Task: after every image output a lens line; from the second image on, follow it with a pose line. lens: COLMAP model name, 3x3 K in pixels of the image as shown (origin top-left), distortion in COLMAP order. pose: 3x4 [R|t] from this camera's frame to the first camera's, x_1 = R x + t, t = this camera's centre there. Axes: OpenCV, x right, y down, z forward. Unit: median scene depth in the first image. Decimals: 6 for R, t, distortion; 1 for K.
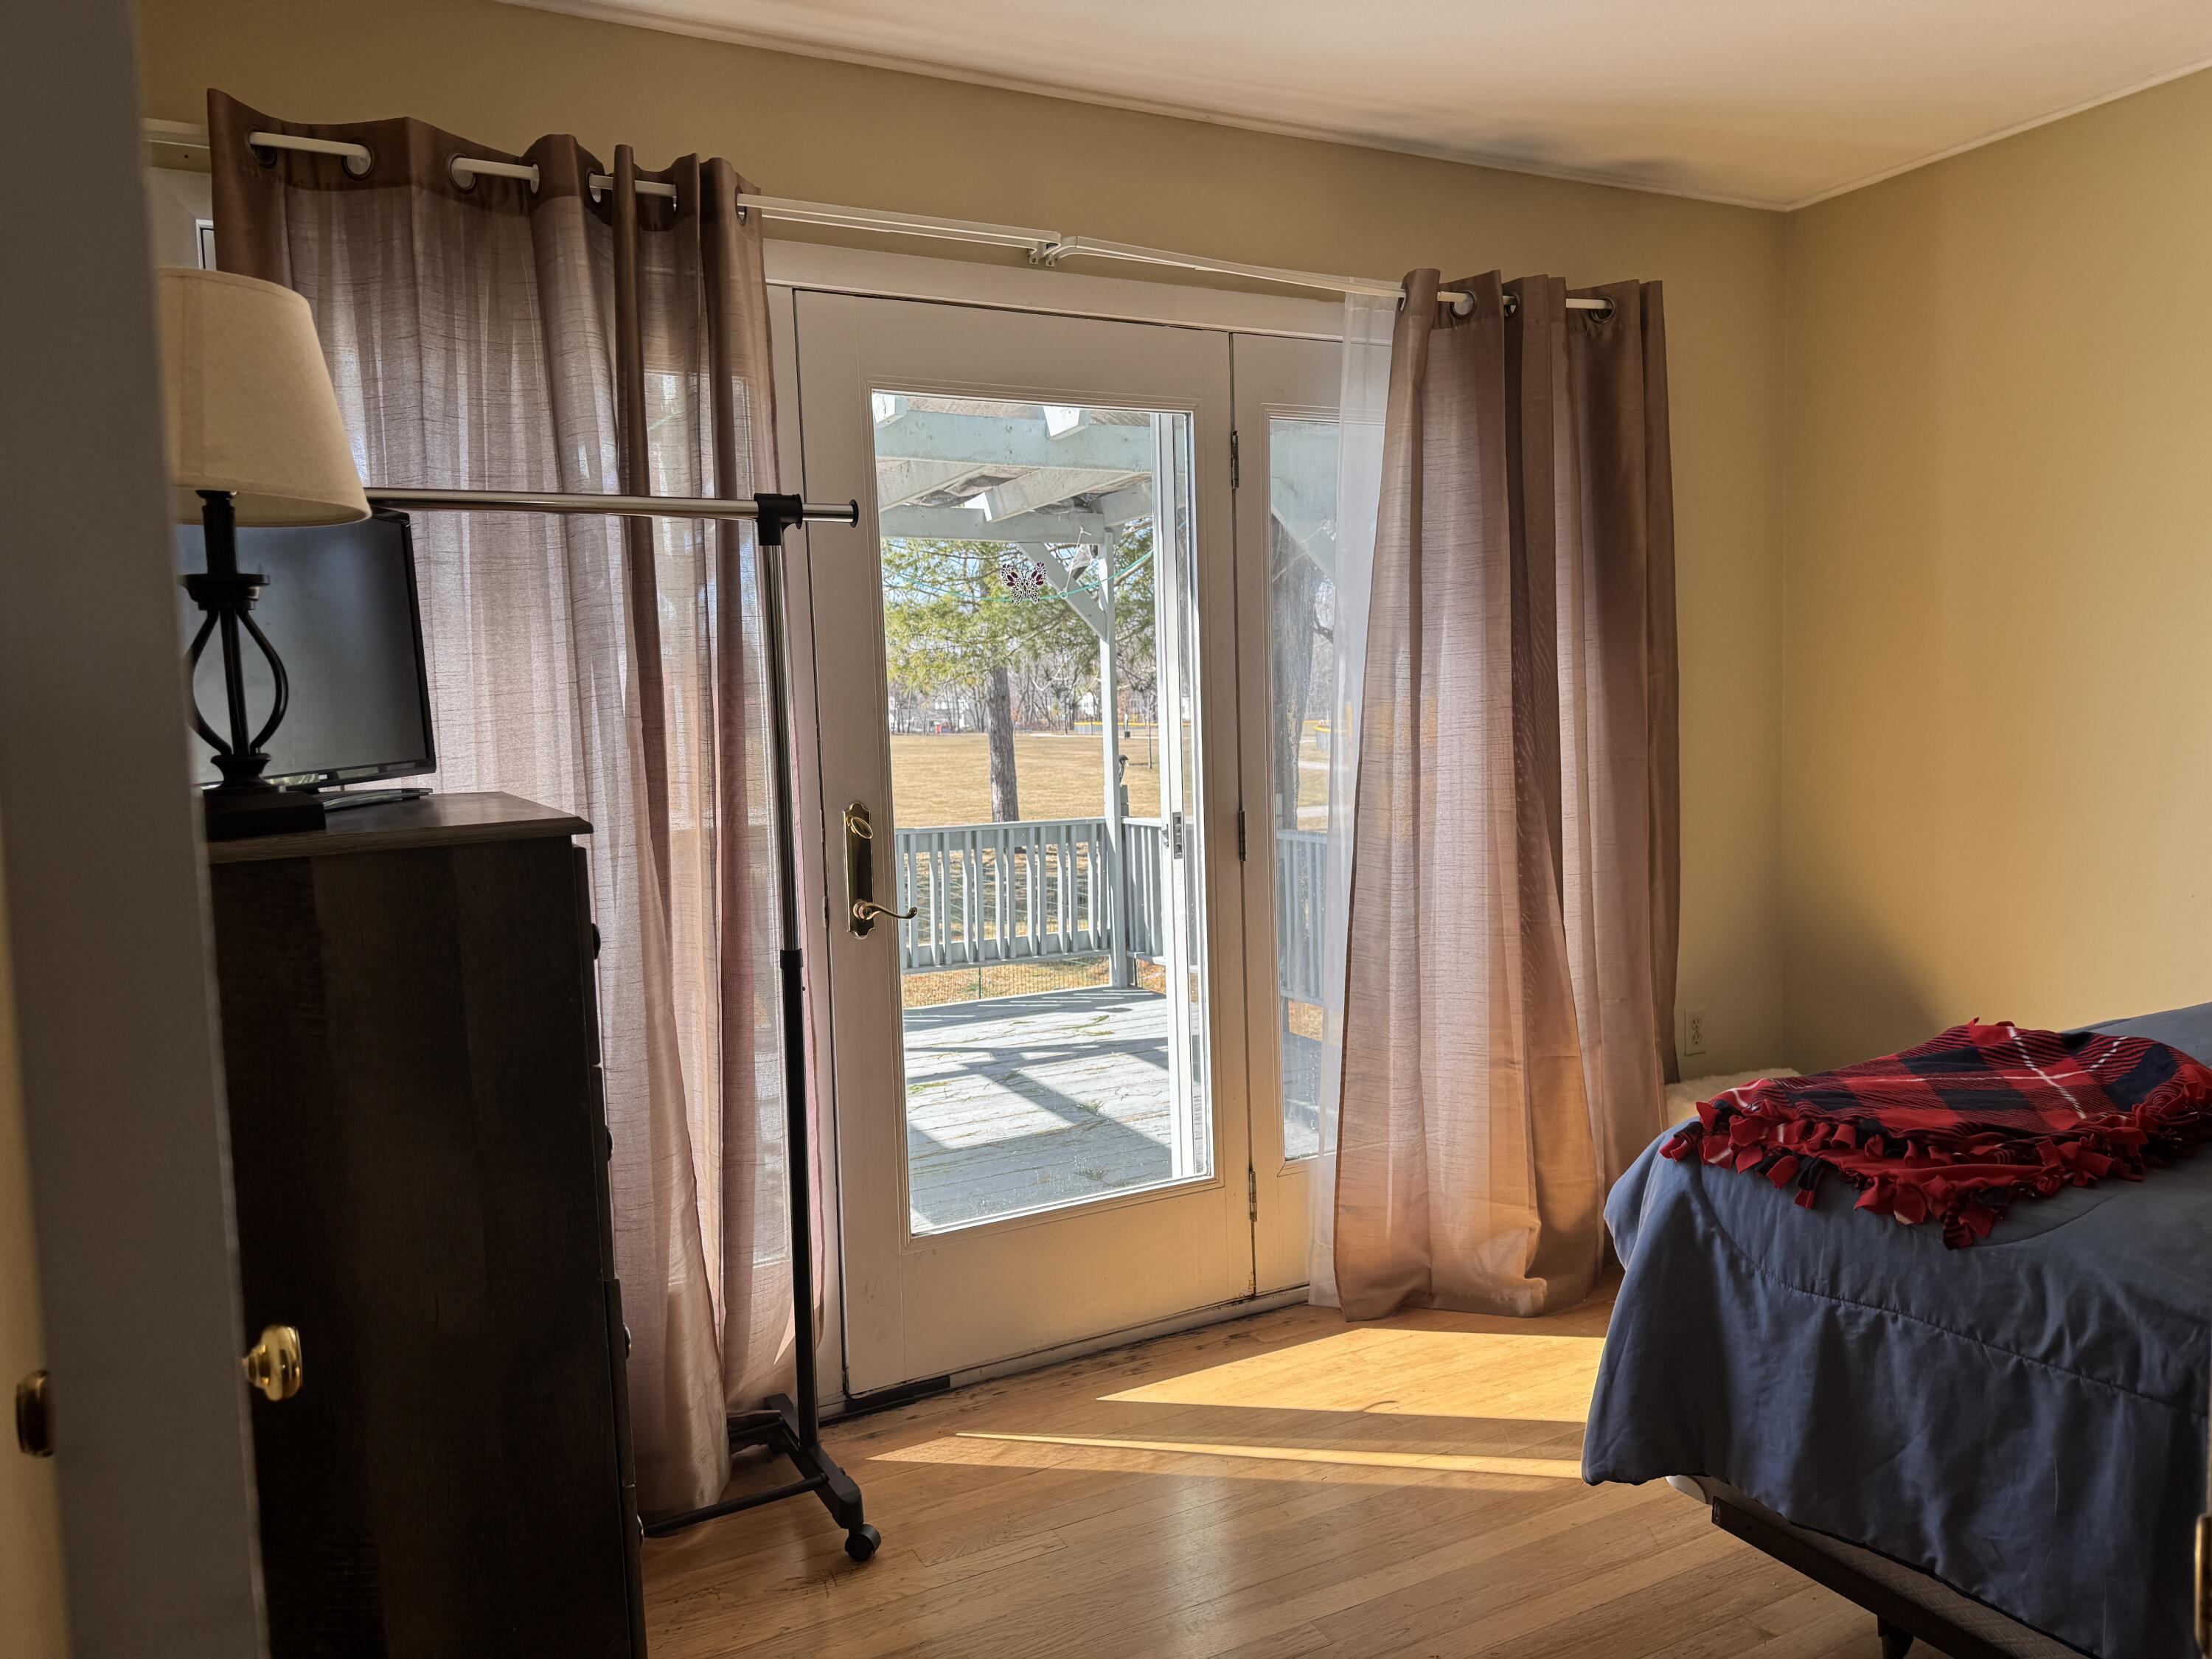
lens RADIAL K [[1574.8, 0, 1106.0], [0, 1574.8, 829.5], [0, 0, 1]] dist [0.094571, -0.179401]
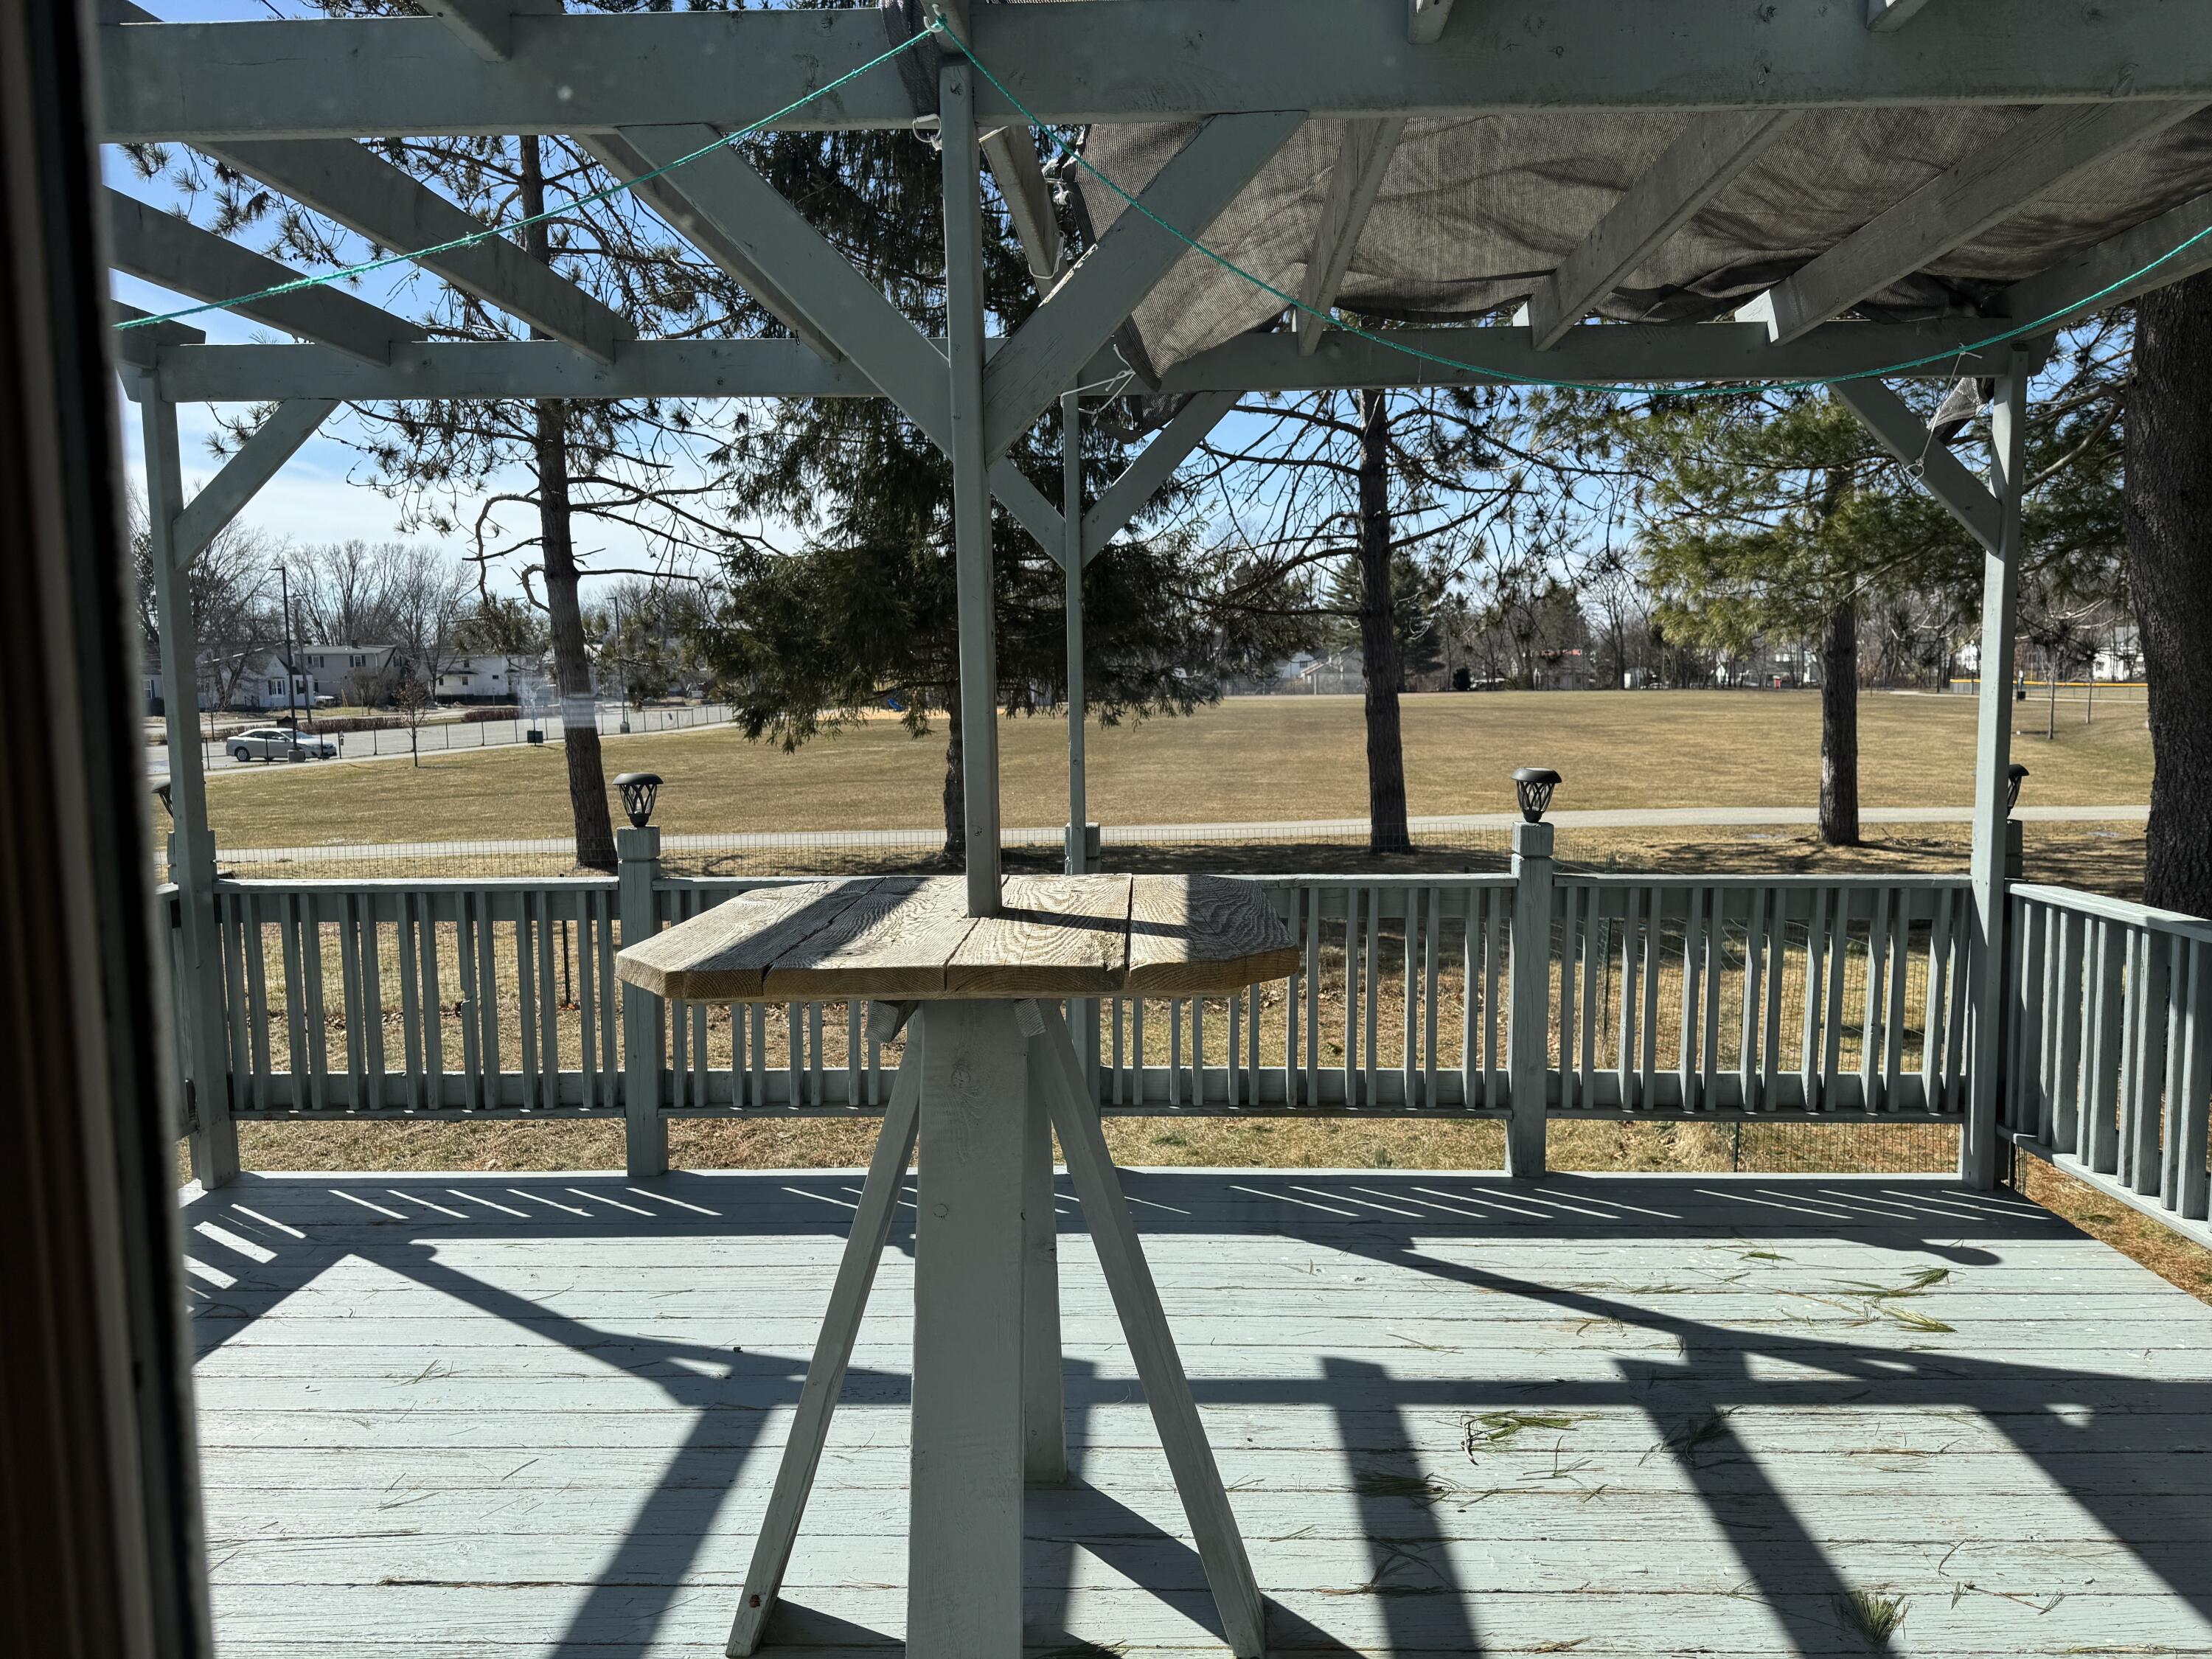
lens RADIAL K [[1546.4, 0, 1115.0], [0, 1546.4, 830.7], [0, 0, 1]] dist [0.050757, -0.065163]
pose [[0.872419, 0.067802, -0.484033, 0.003374], [-0.050858, 0.997548, 0.048068, -0.088408], [0.486106, -0.017319, 0.873728, 0.946205]]
